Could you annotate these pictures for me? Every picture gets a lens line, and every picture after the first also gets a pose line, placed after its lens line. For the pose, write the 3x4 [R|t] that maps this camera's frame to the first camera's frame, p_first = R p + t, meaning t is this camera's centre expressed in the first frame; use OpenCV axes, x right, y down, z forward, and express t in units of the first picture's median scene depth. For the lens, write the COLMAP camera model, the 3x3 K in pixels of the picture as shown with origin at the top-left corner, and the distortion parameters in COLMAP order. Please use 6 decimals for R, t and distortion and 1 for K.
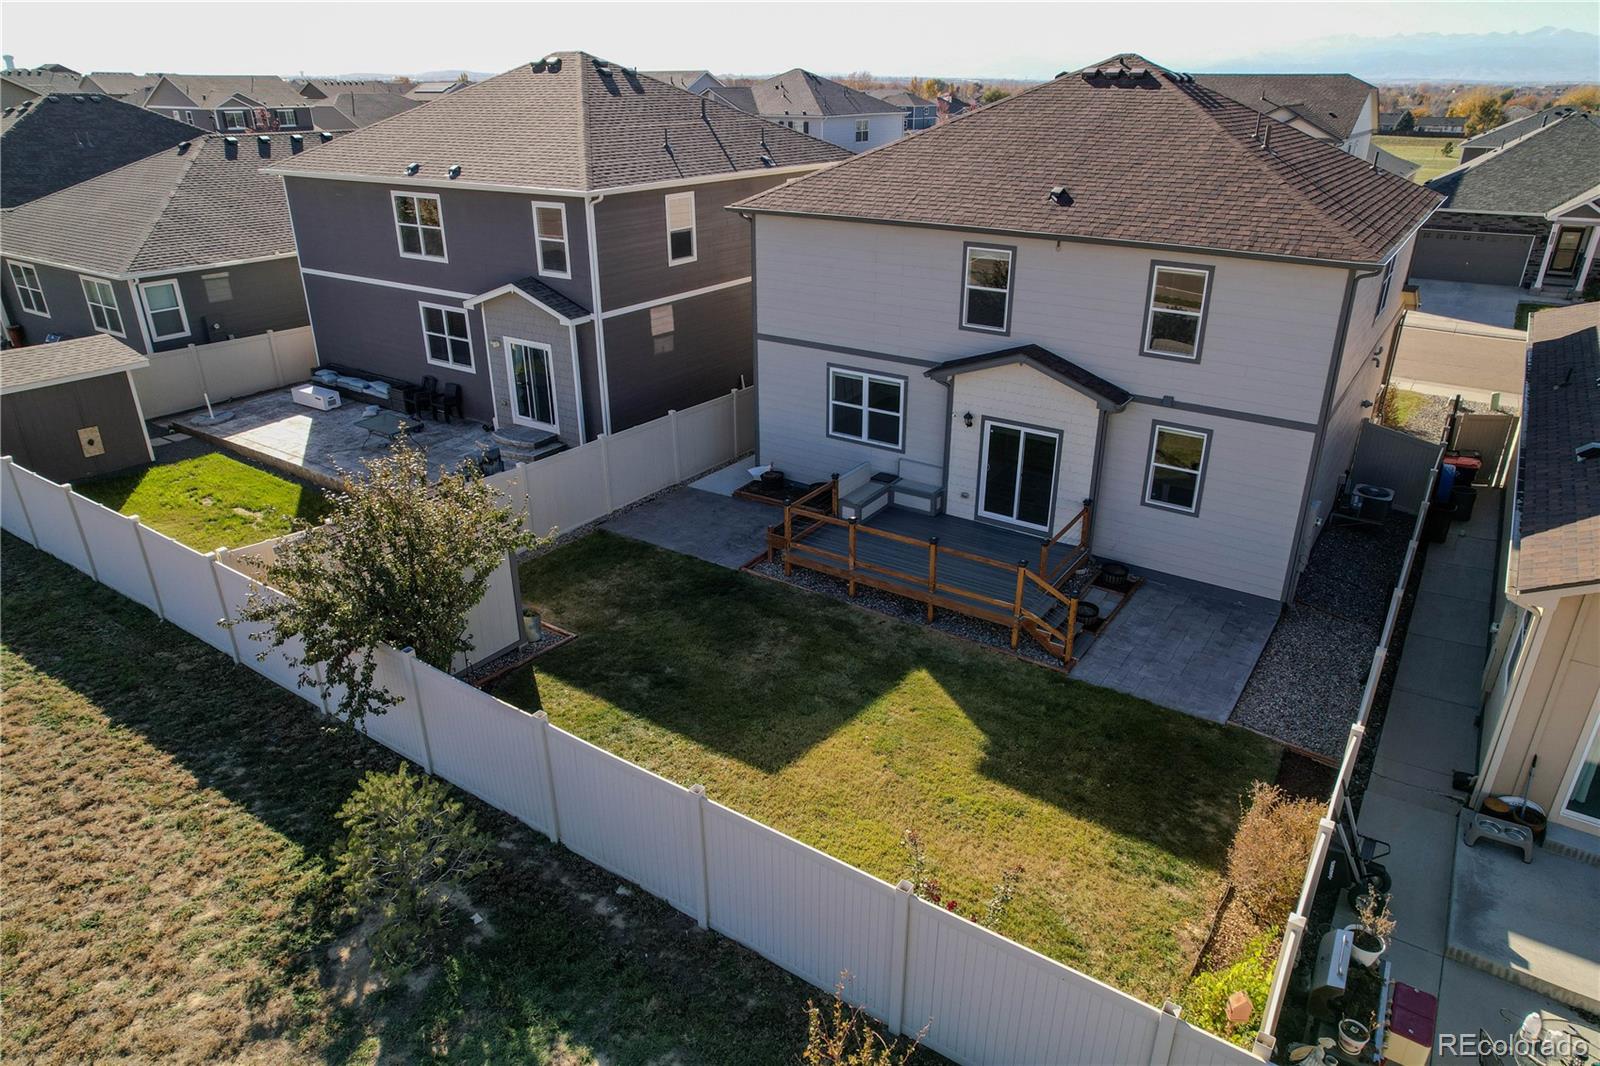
lens RADIAL K [[1015.2, 0, 808.0], [0, 1015.2, 542.5], [0, 0, 1]] dist [-0.058270, 0.042148]
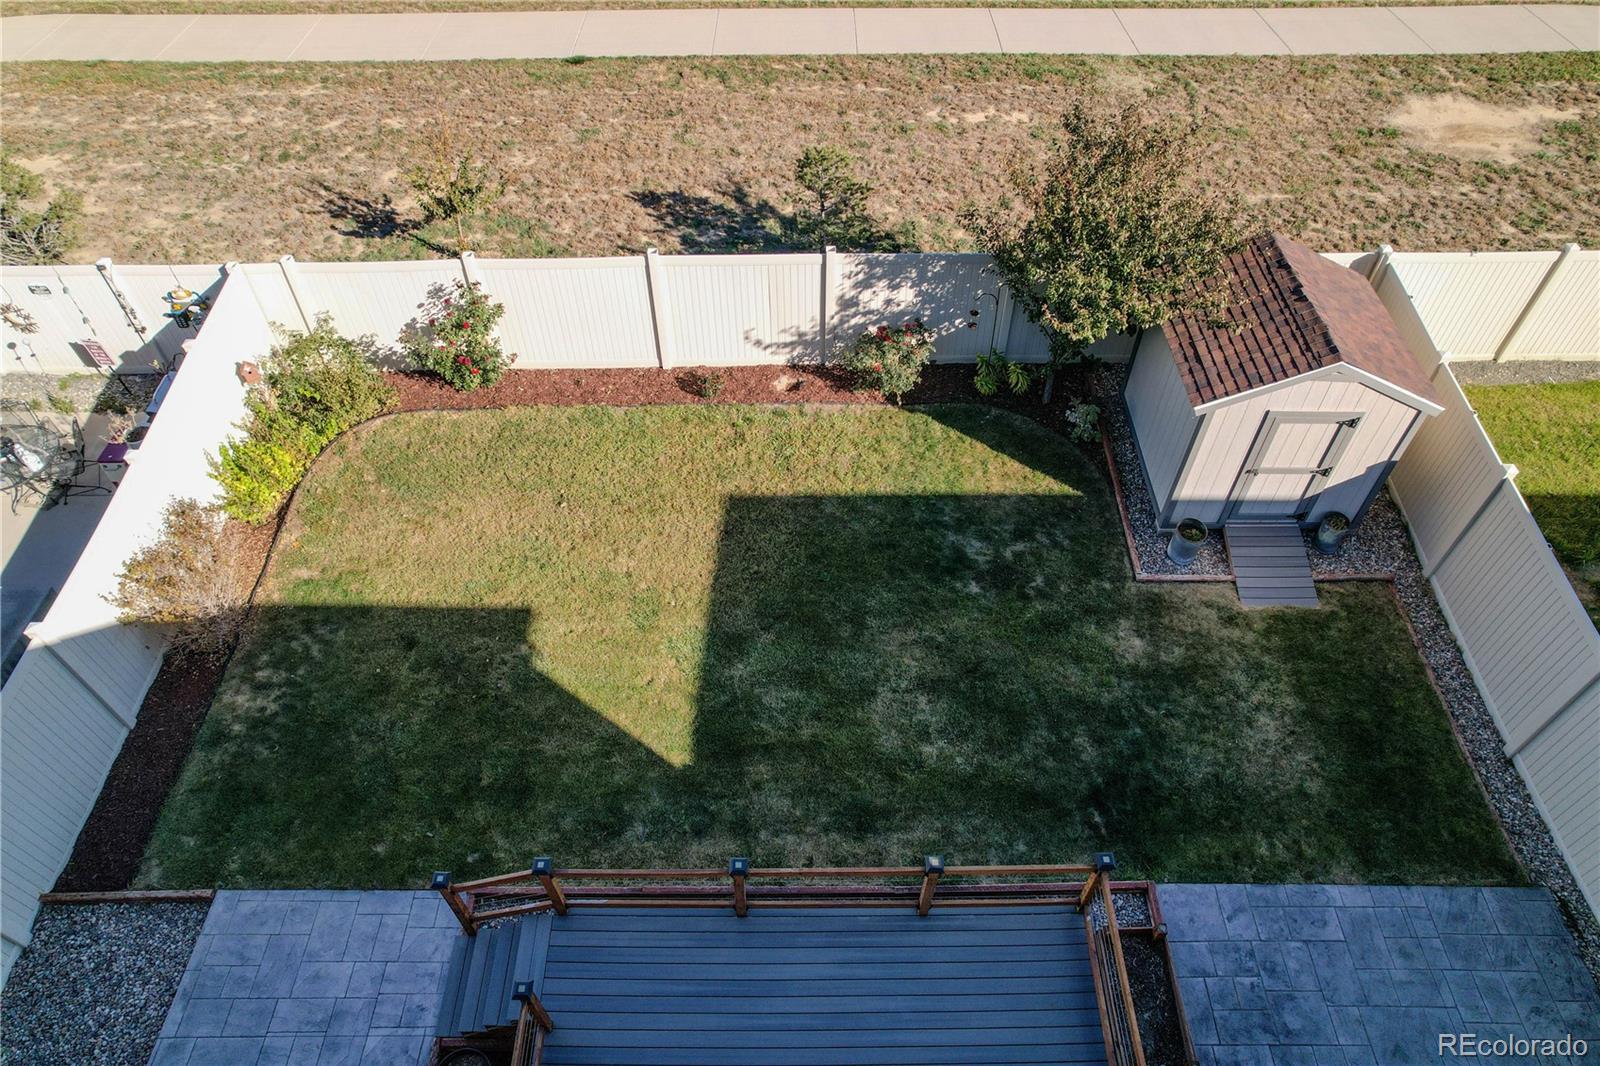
lens RADIAL K [[1015.2, 0, 804.9], [0, 1015.2, 538.1], [0, 0, 1]] dist [-0.058270, 0.042148]
pose [[-0.830959, 0.418223, -0.366874, 0.178133], [-0.233778, 0.335906, 0.912423, -0.425615], [0.504832, 0.843953, -0.181353, 0.828259]]
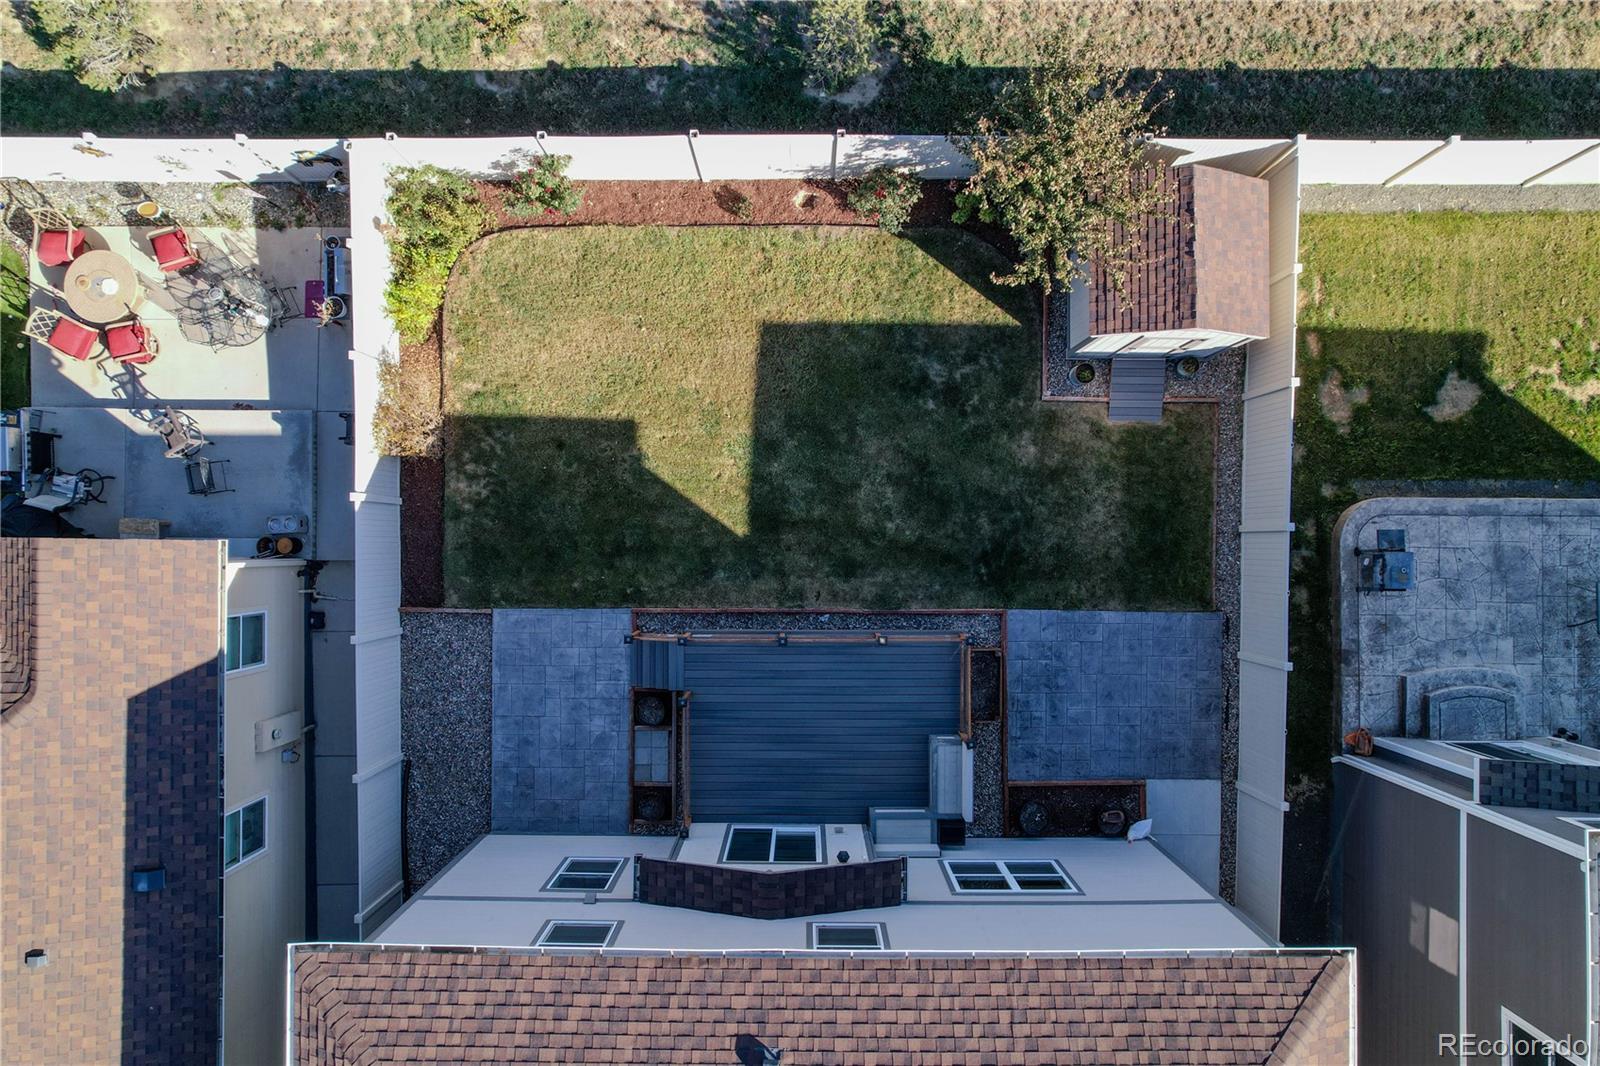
lens RADIAL K [[1015.2, 0, 799.0], [0, 1015.2, 536.9], [0, 0, 1]] dist [-0.058270, 0.042148]
pose [[-0.834369, 0.551186, -0.004594, 0.053827], [-0.228104, -0.337685, 0.913202, -0.711842], [0.501793, 0.762995, 0.407482, 0.468738]]
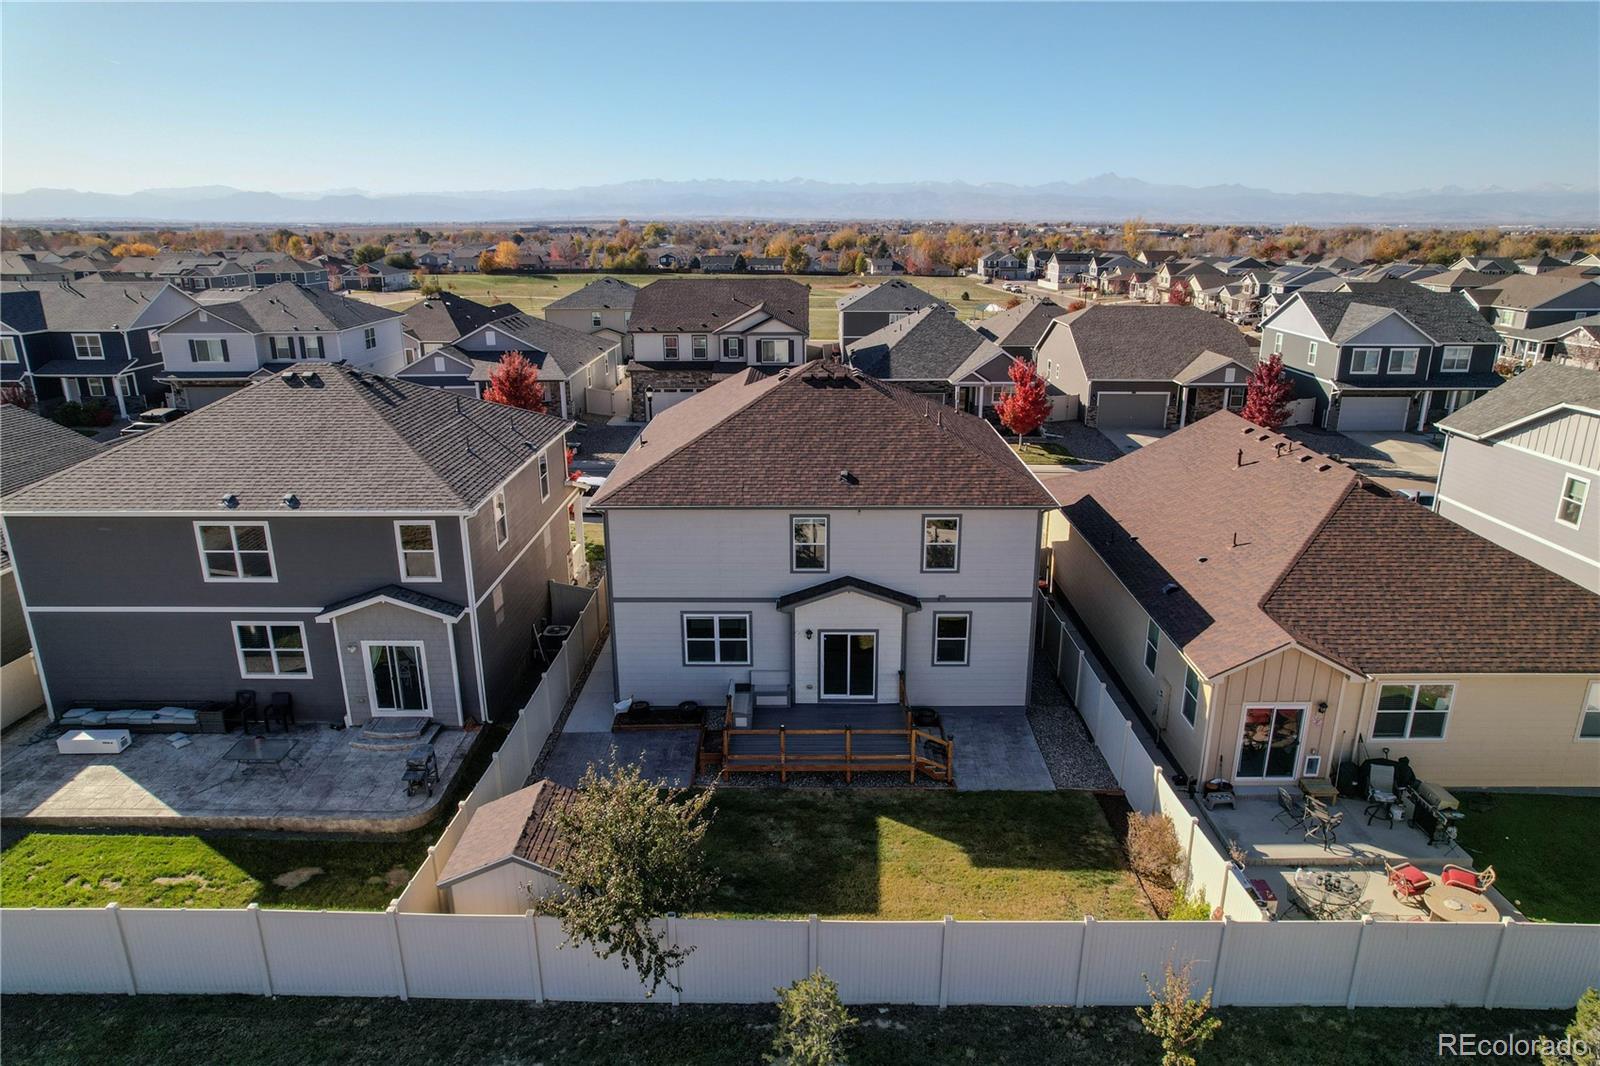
lens RADIAL K [[1015.2, 0, 804.6], [0, 1015.2, 535.6], [0, 0, 1]] dist [-0.058270, 0.042148]
pose [[0.832654, -0.166730, 0.528099, -0.547424], [0.234253, 0.970128, -0.063059, -0.161726], [-0.501810, 0.176215, 0.846838, -0.202596]]
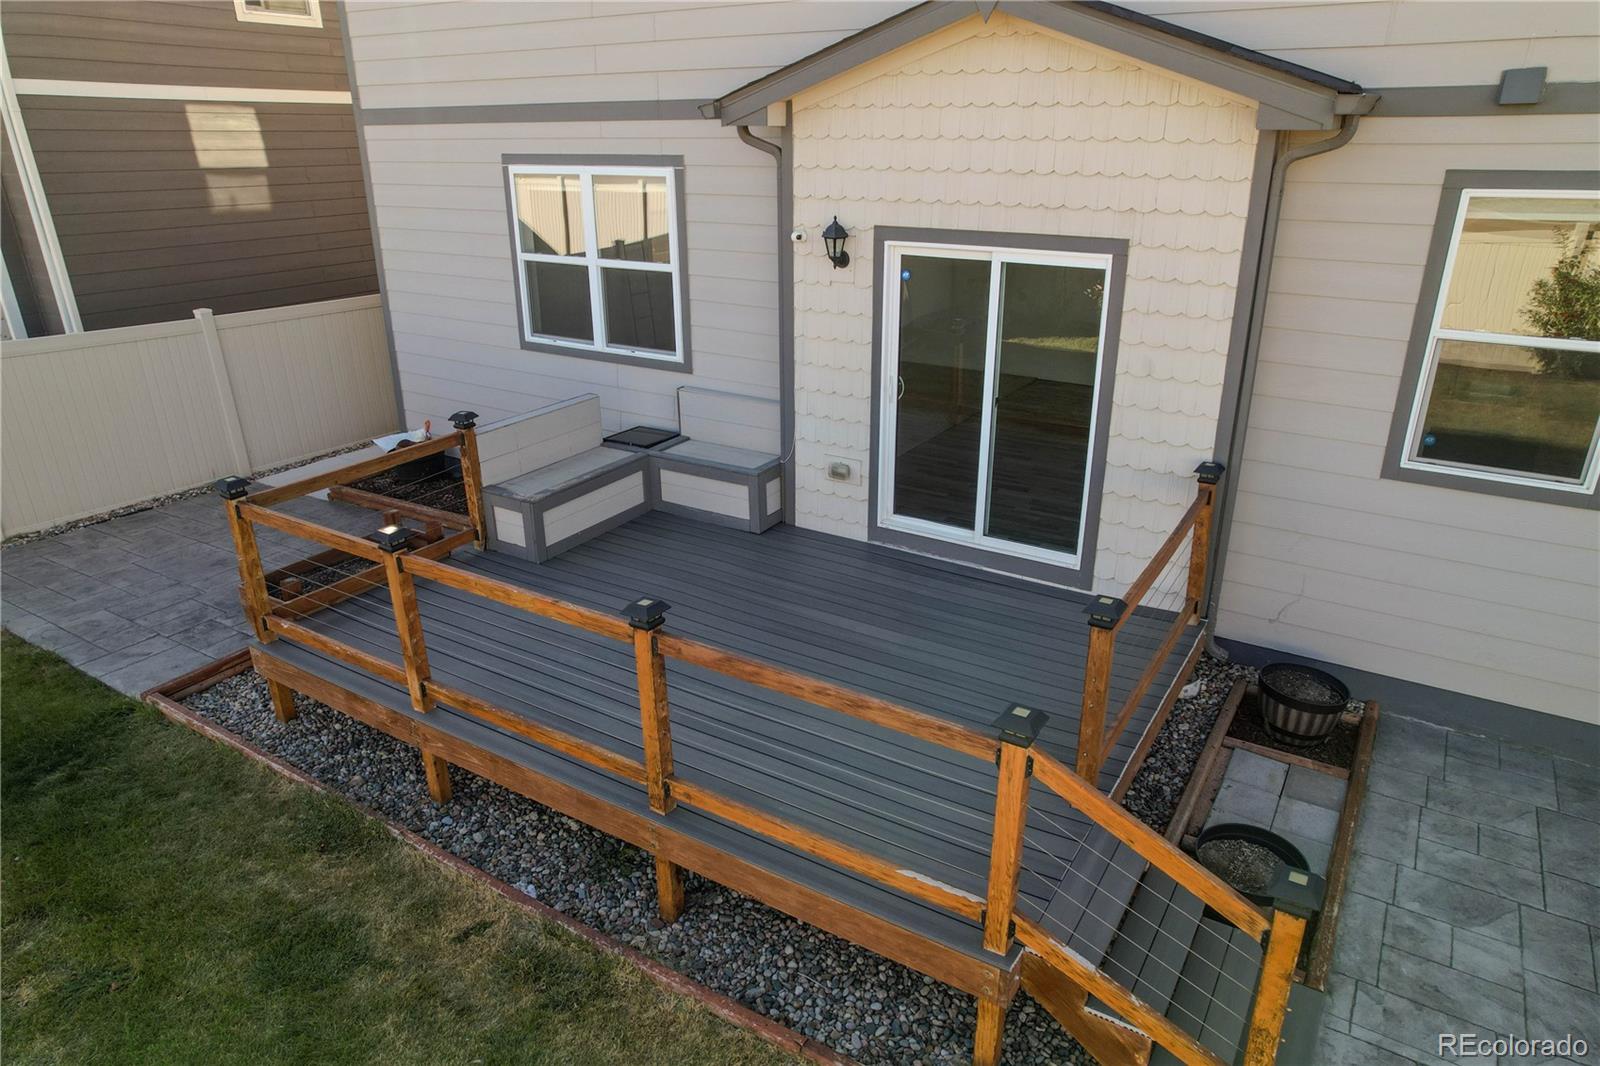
lens RADIAL K [[1015.2, 0, 798.4], [0, 1015.2, 547.5], [0, 0, 1]] dist [-0.058270, 0.042148]
pose [[0.999633, -0.016054, 0.021822, 0.132289], [0.016851, 0.999179, -0.036837, -0.006897], [-0.021213, 0.037191, 0.999083, 0.644054]]
